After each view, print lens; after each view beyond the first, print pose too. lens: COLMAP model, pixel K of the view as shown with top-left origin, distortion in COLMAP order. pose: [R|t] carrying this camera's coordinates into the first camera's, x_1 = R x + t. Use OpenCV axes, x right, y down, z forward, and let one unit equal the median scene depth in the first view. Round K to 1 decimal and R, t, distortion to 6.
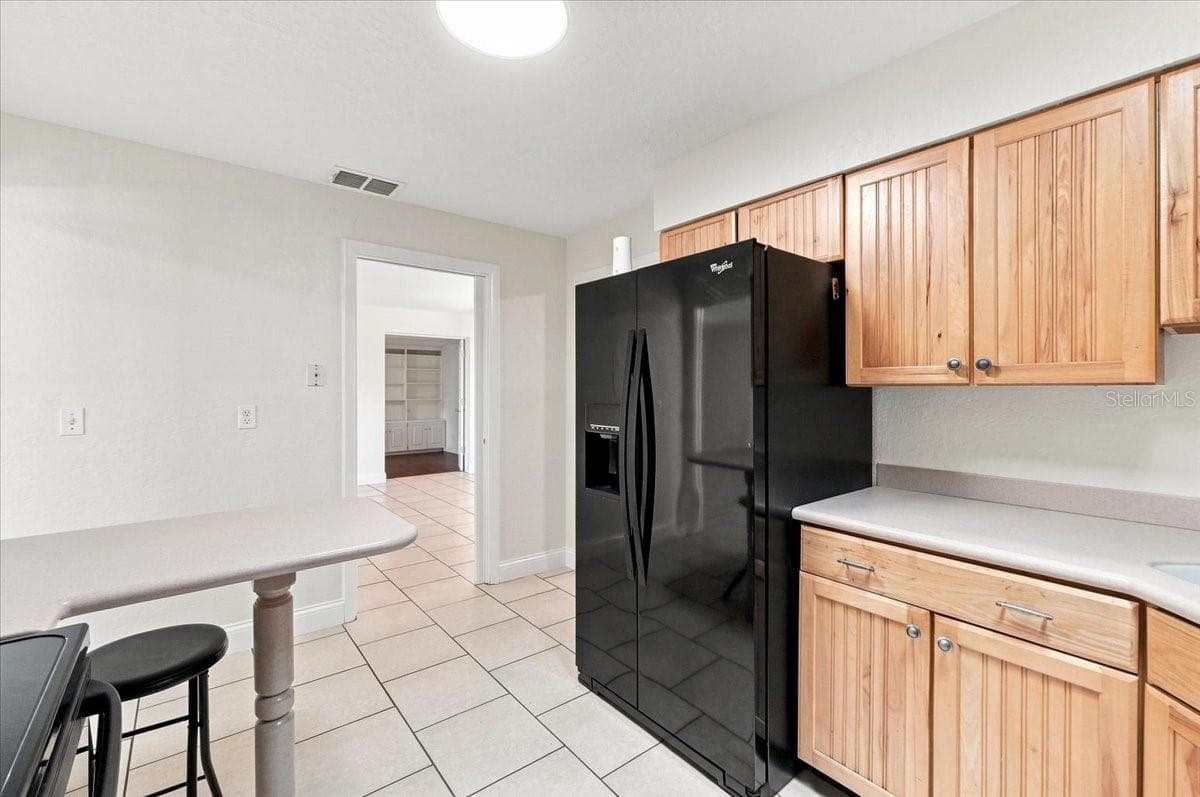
lens RADIAL K [[511.6, 0, 590.4], [0, 511.6, 389.3], [0, 0, 1]] dist [0.005861, -0.001179]
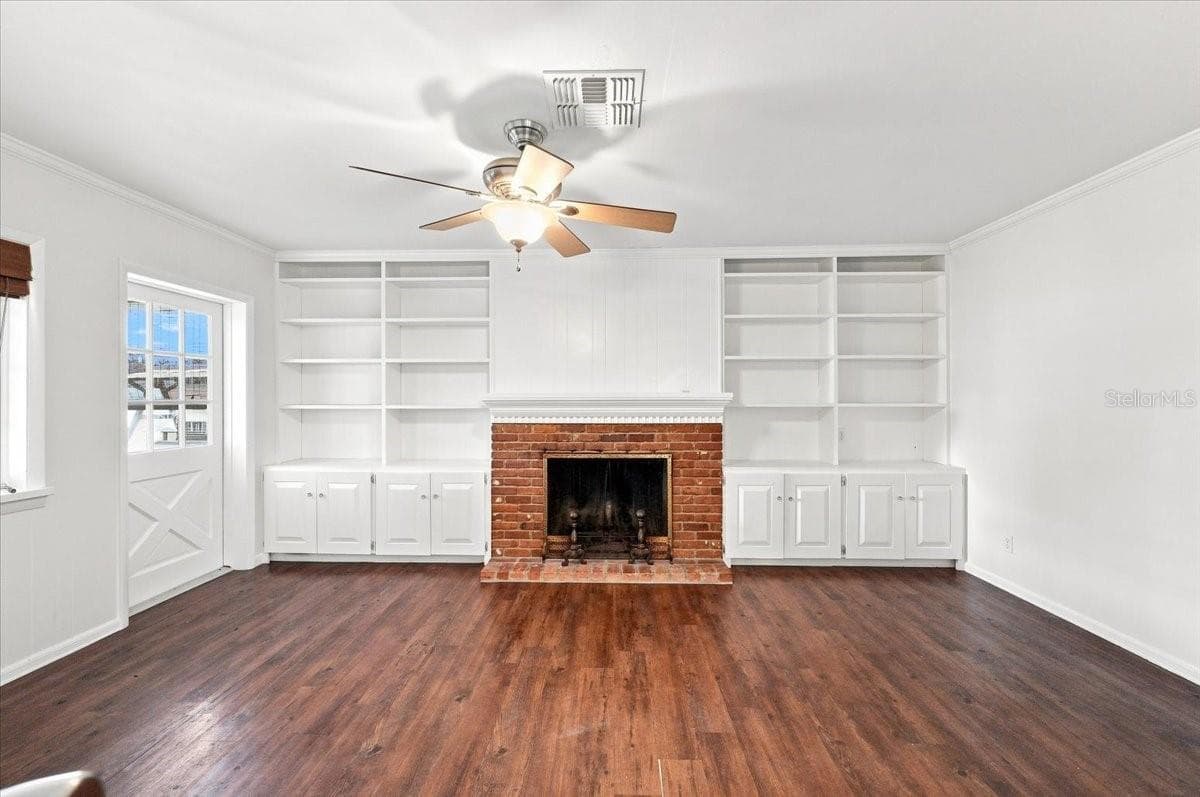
lens RADIAL K [[511.6, 0, 597.1], [0, 511.6, 398.2], [0, 0, 1]] dist [0.005861, -0.001179]
pose [[0.765888, -0.000589, -0.642974, -0.261763], [-0.003721, 0.999979, -0.005349, 0.018284], [0.642963, 0.006489, 0.765870, 0.637177]]
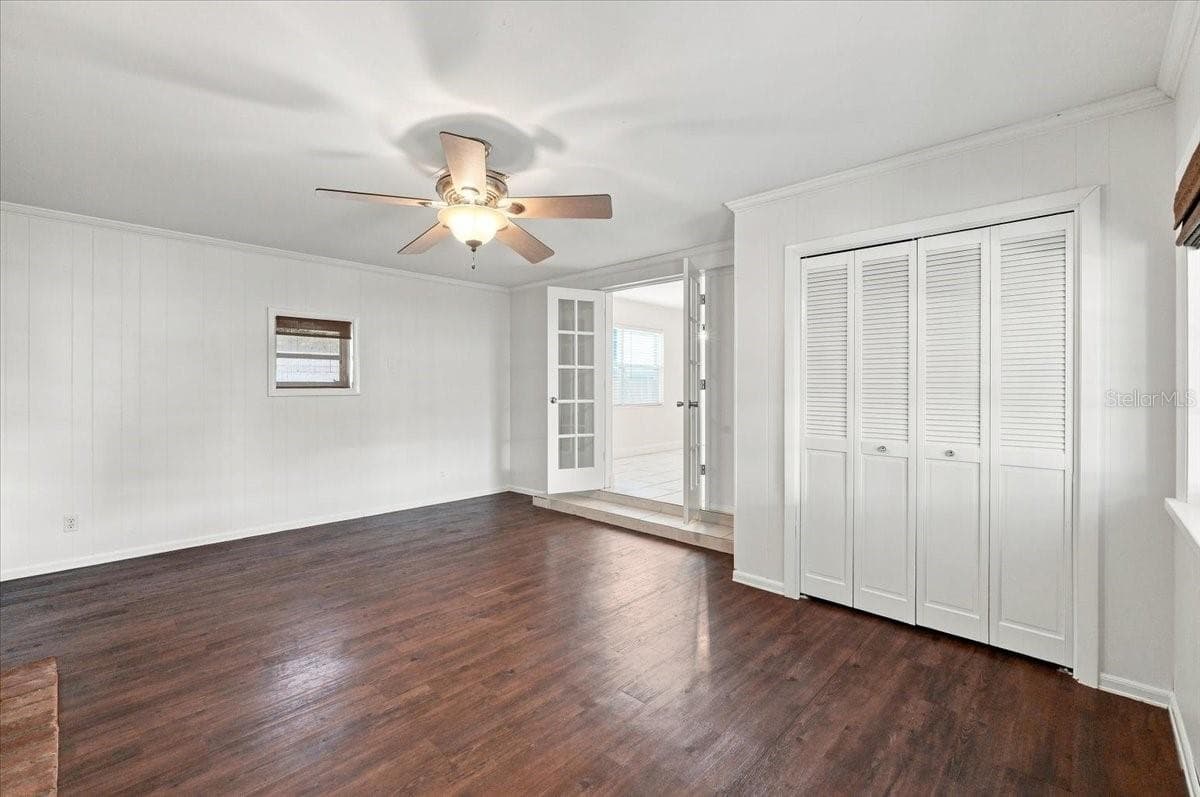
lens RADIAL K [[511.6, 0, 599.7], [0, 511.6, 390.4], [0, 0, 1]] dist [0.005861, -0.001179]
pose [[-0.149270, -0.003205, 0.988791, -0.613734], [0.008611, 0.999953, 0.004541, 0.019418], [-0.988759, 0.009193, -0.149235, 0.742057]]
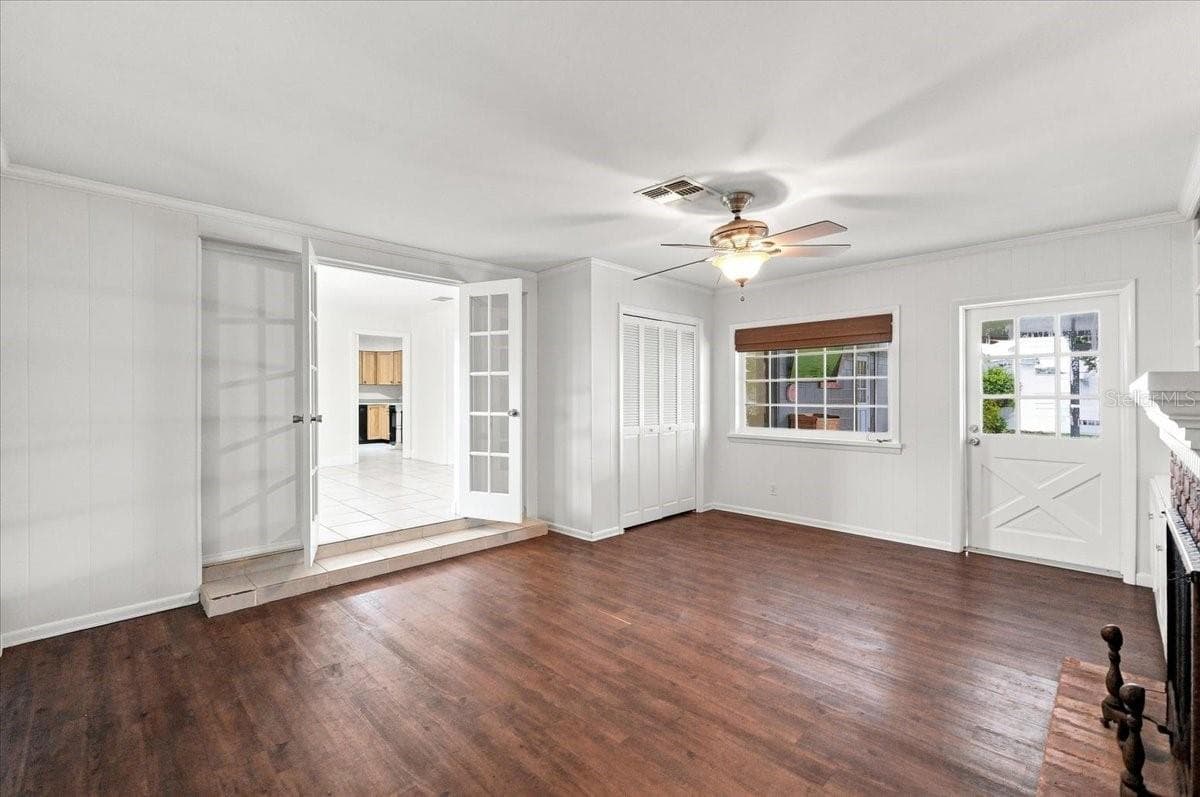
lens RADIAL K [[511.6, 0, 603.3], [0, 511.6, 405.8], [0, 0, 1]] dist [0.005861, -0.001179]
pose [[-0.992791, 0.004510, -0.119777, -0.304675], [0.000581, 0.999461, 0.032820, 0.013859], [0.119861, 0.032514, -0.992258, 1.004278]]
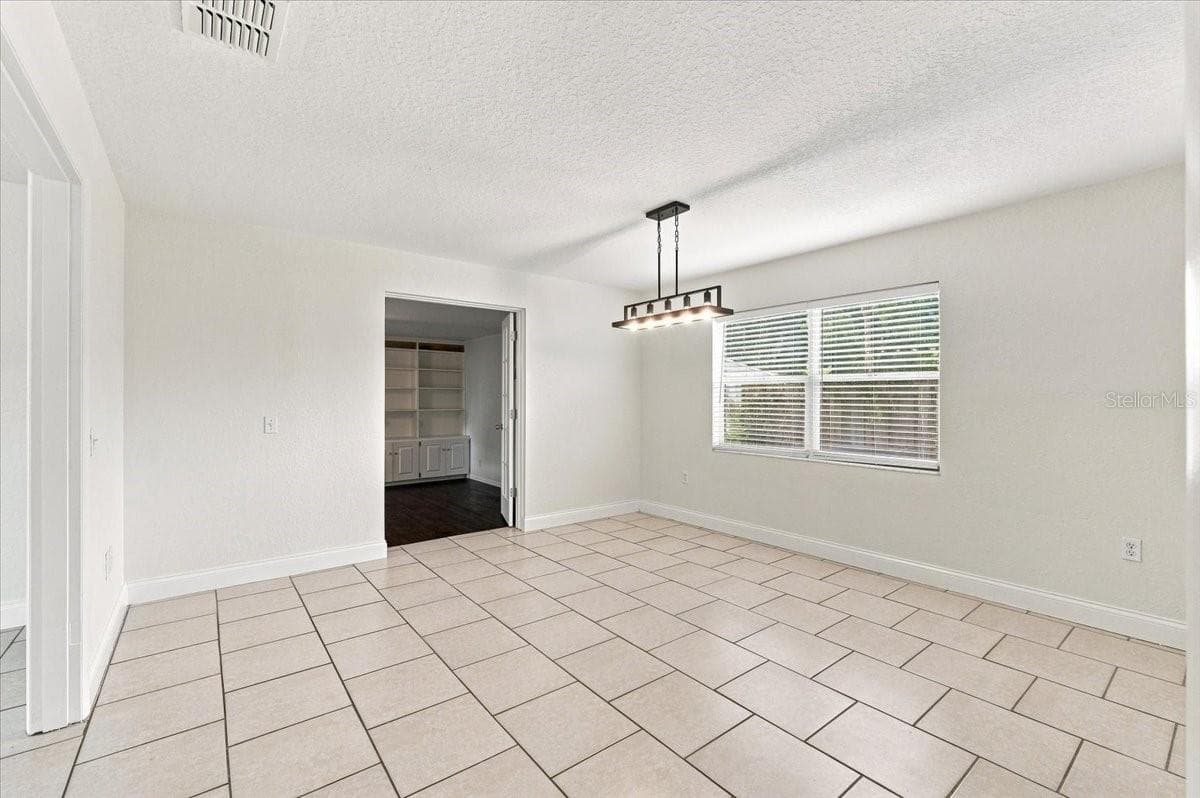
lens RADIAL K [[511.6, 0, 596.7], [0, 511.6, 398.9], [0, 0, 1]] dist [0.005861, -0.001179]
pose [[0.999982, 0.005740, -0.001553, -0.098152], [-0.005744, 0.999979, -0.003004, 0.004717], [0.001536, 0.003013, 0.999994, 0.254737]]
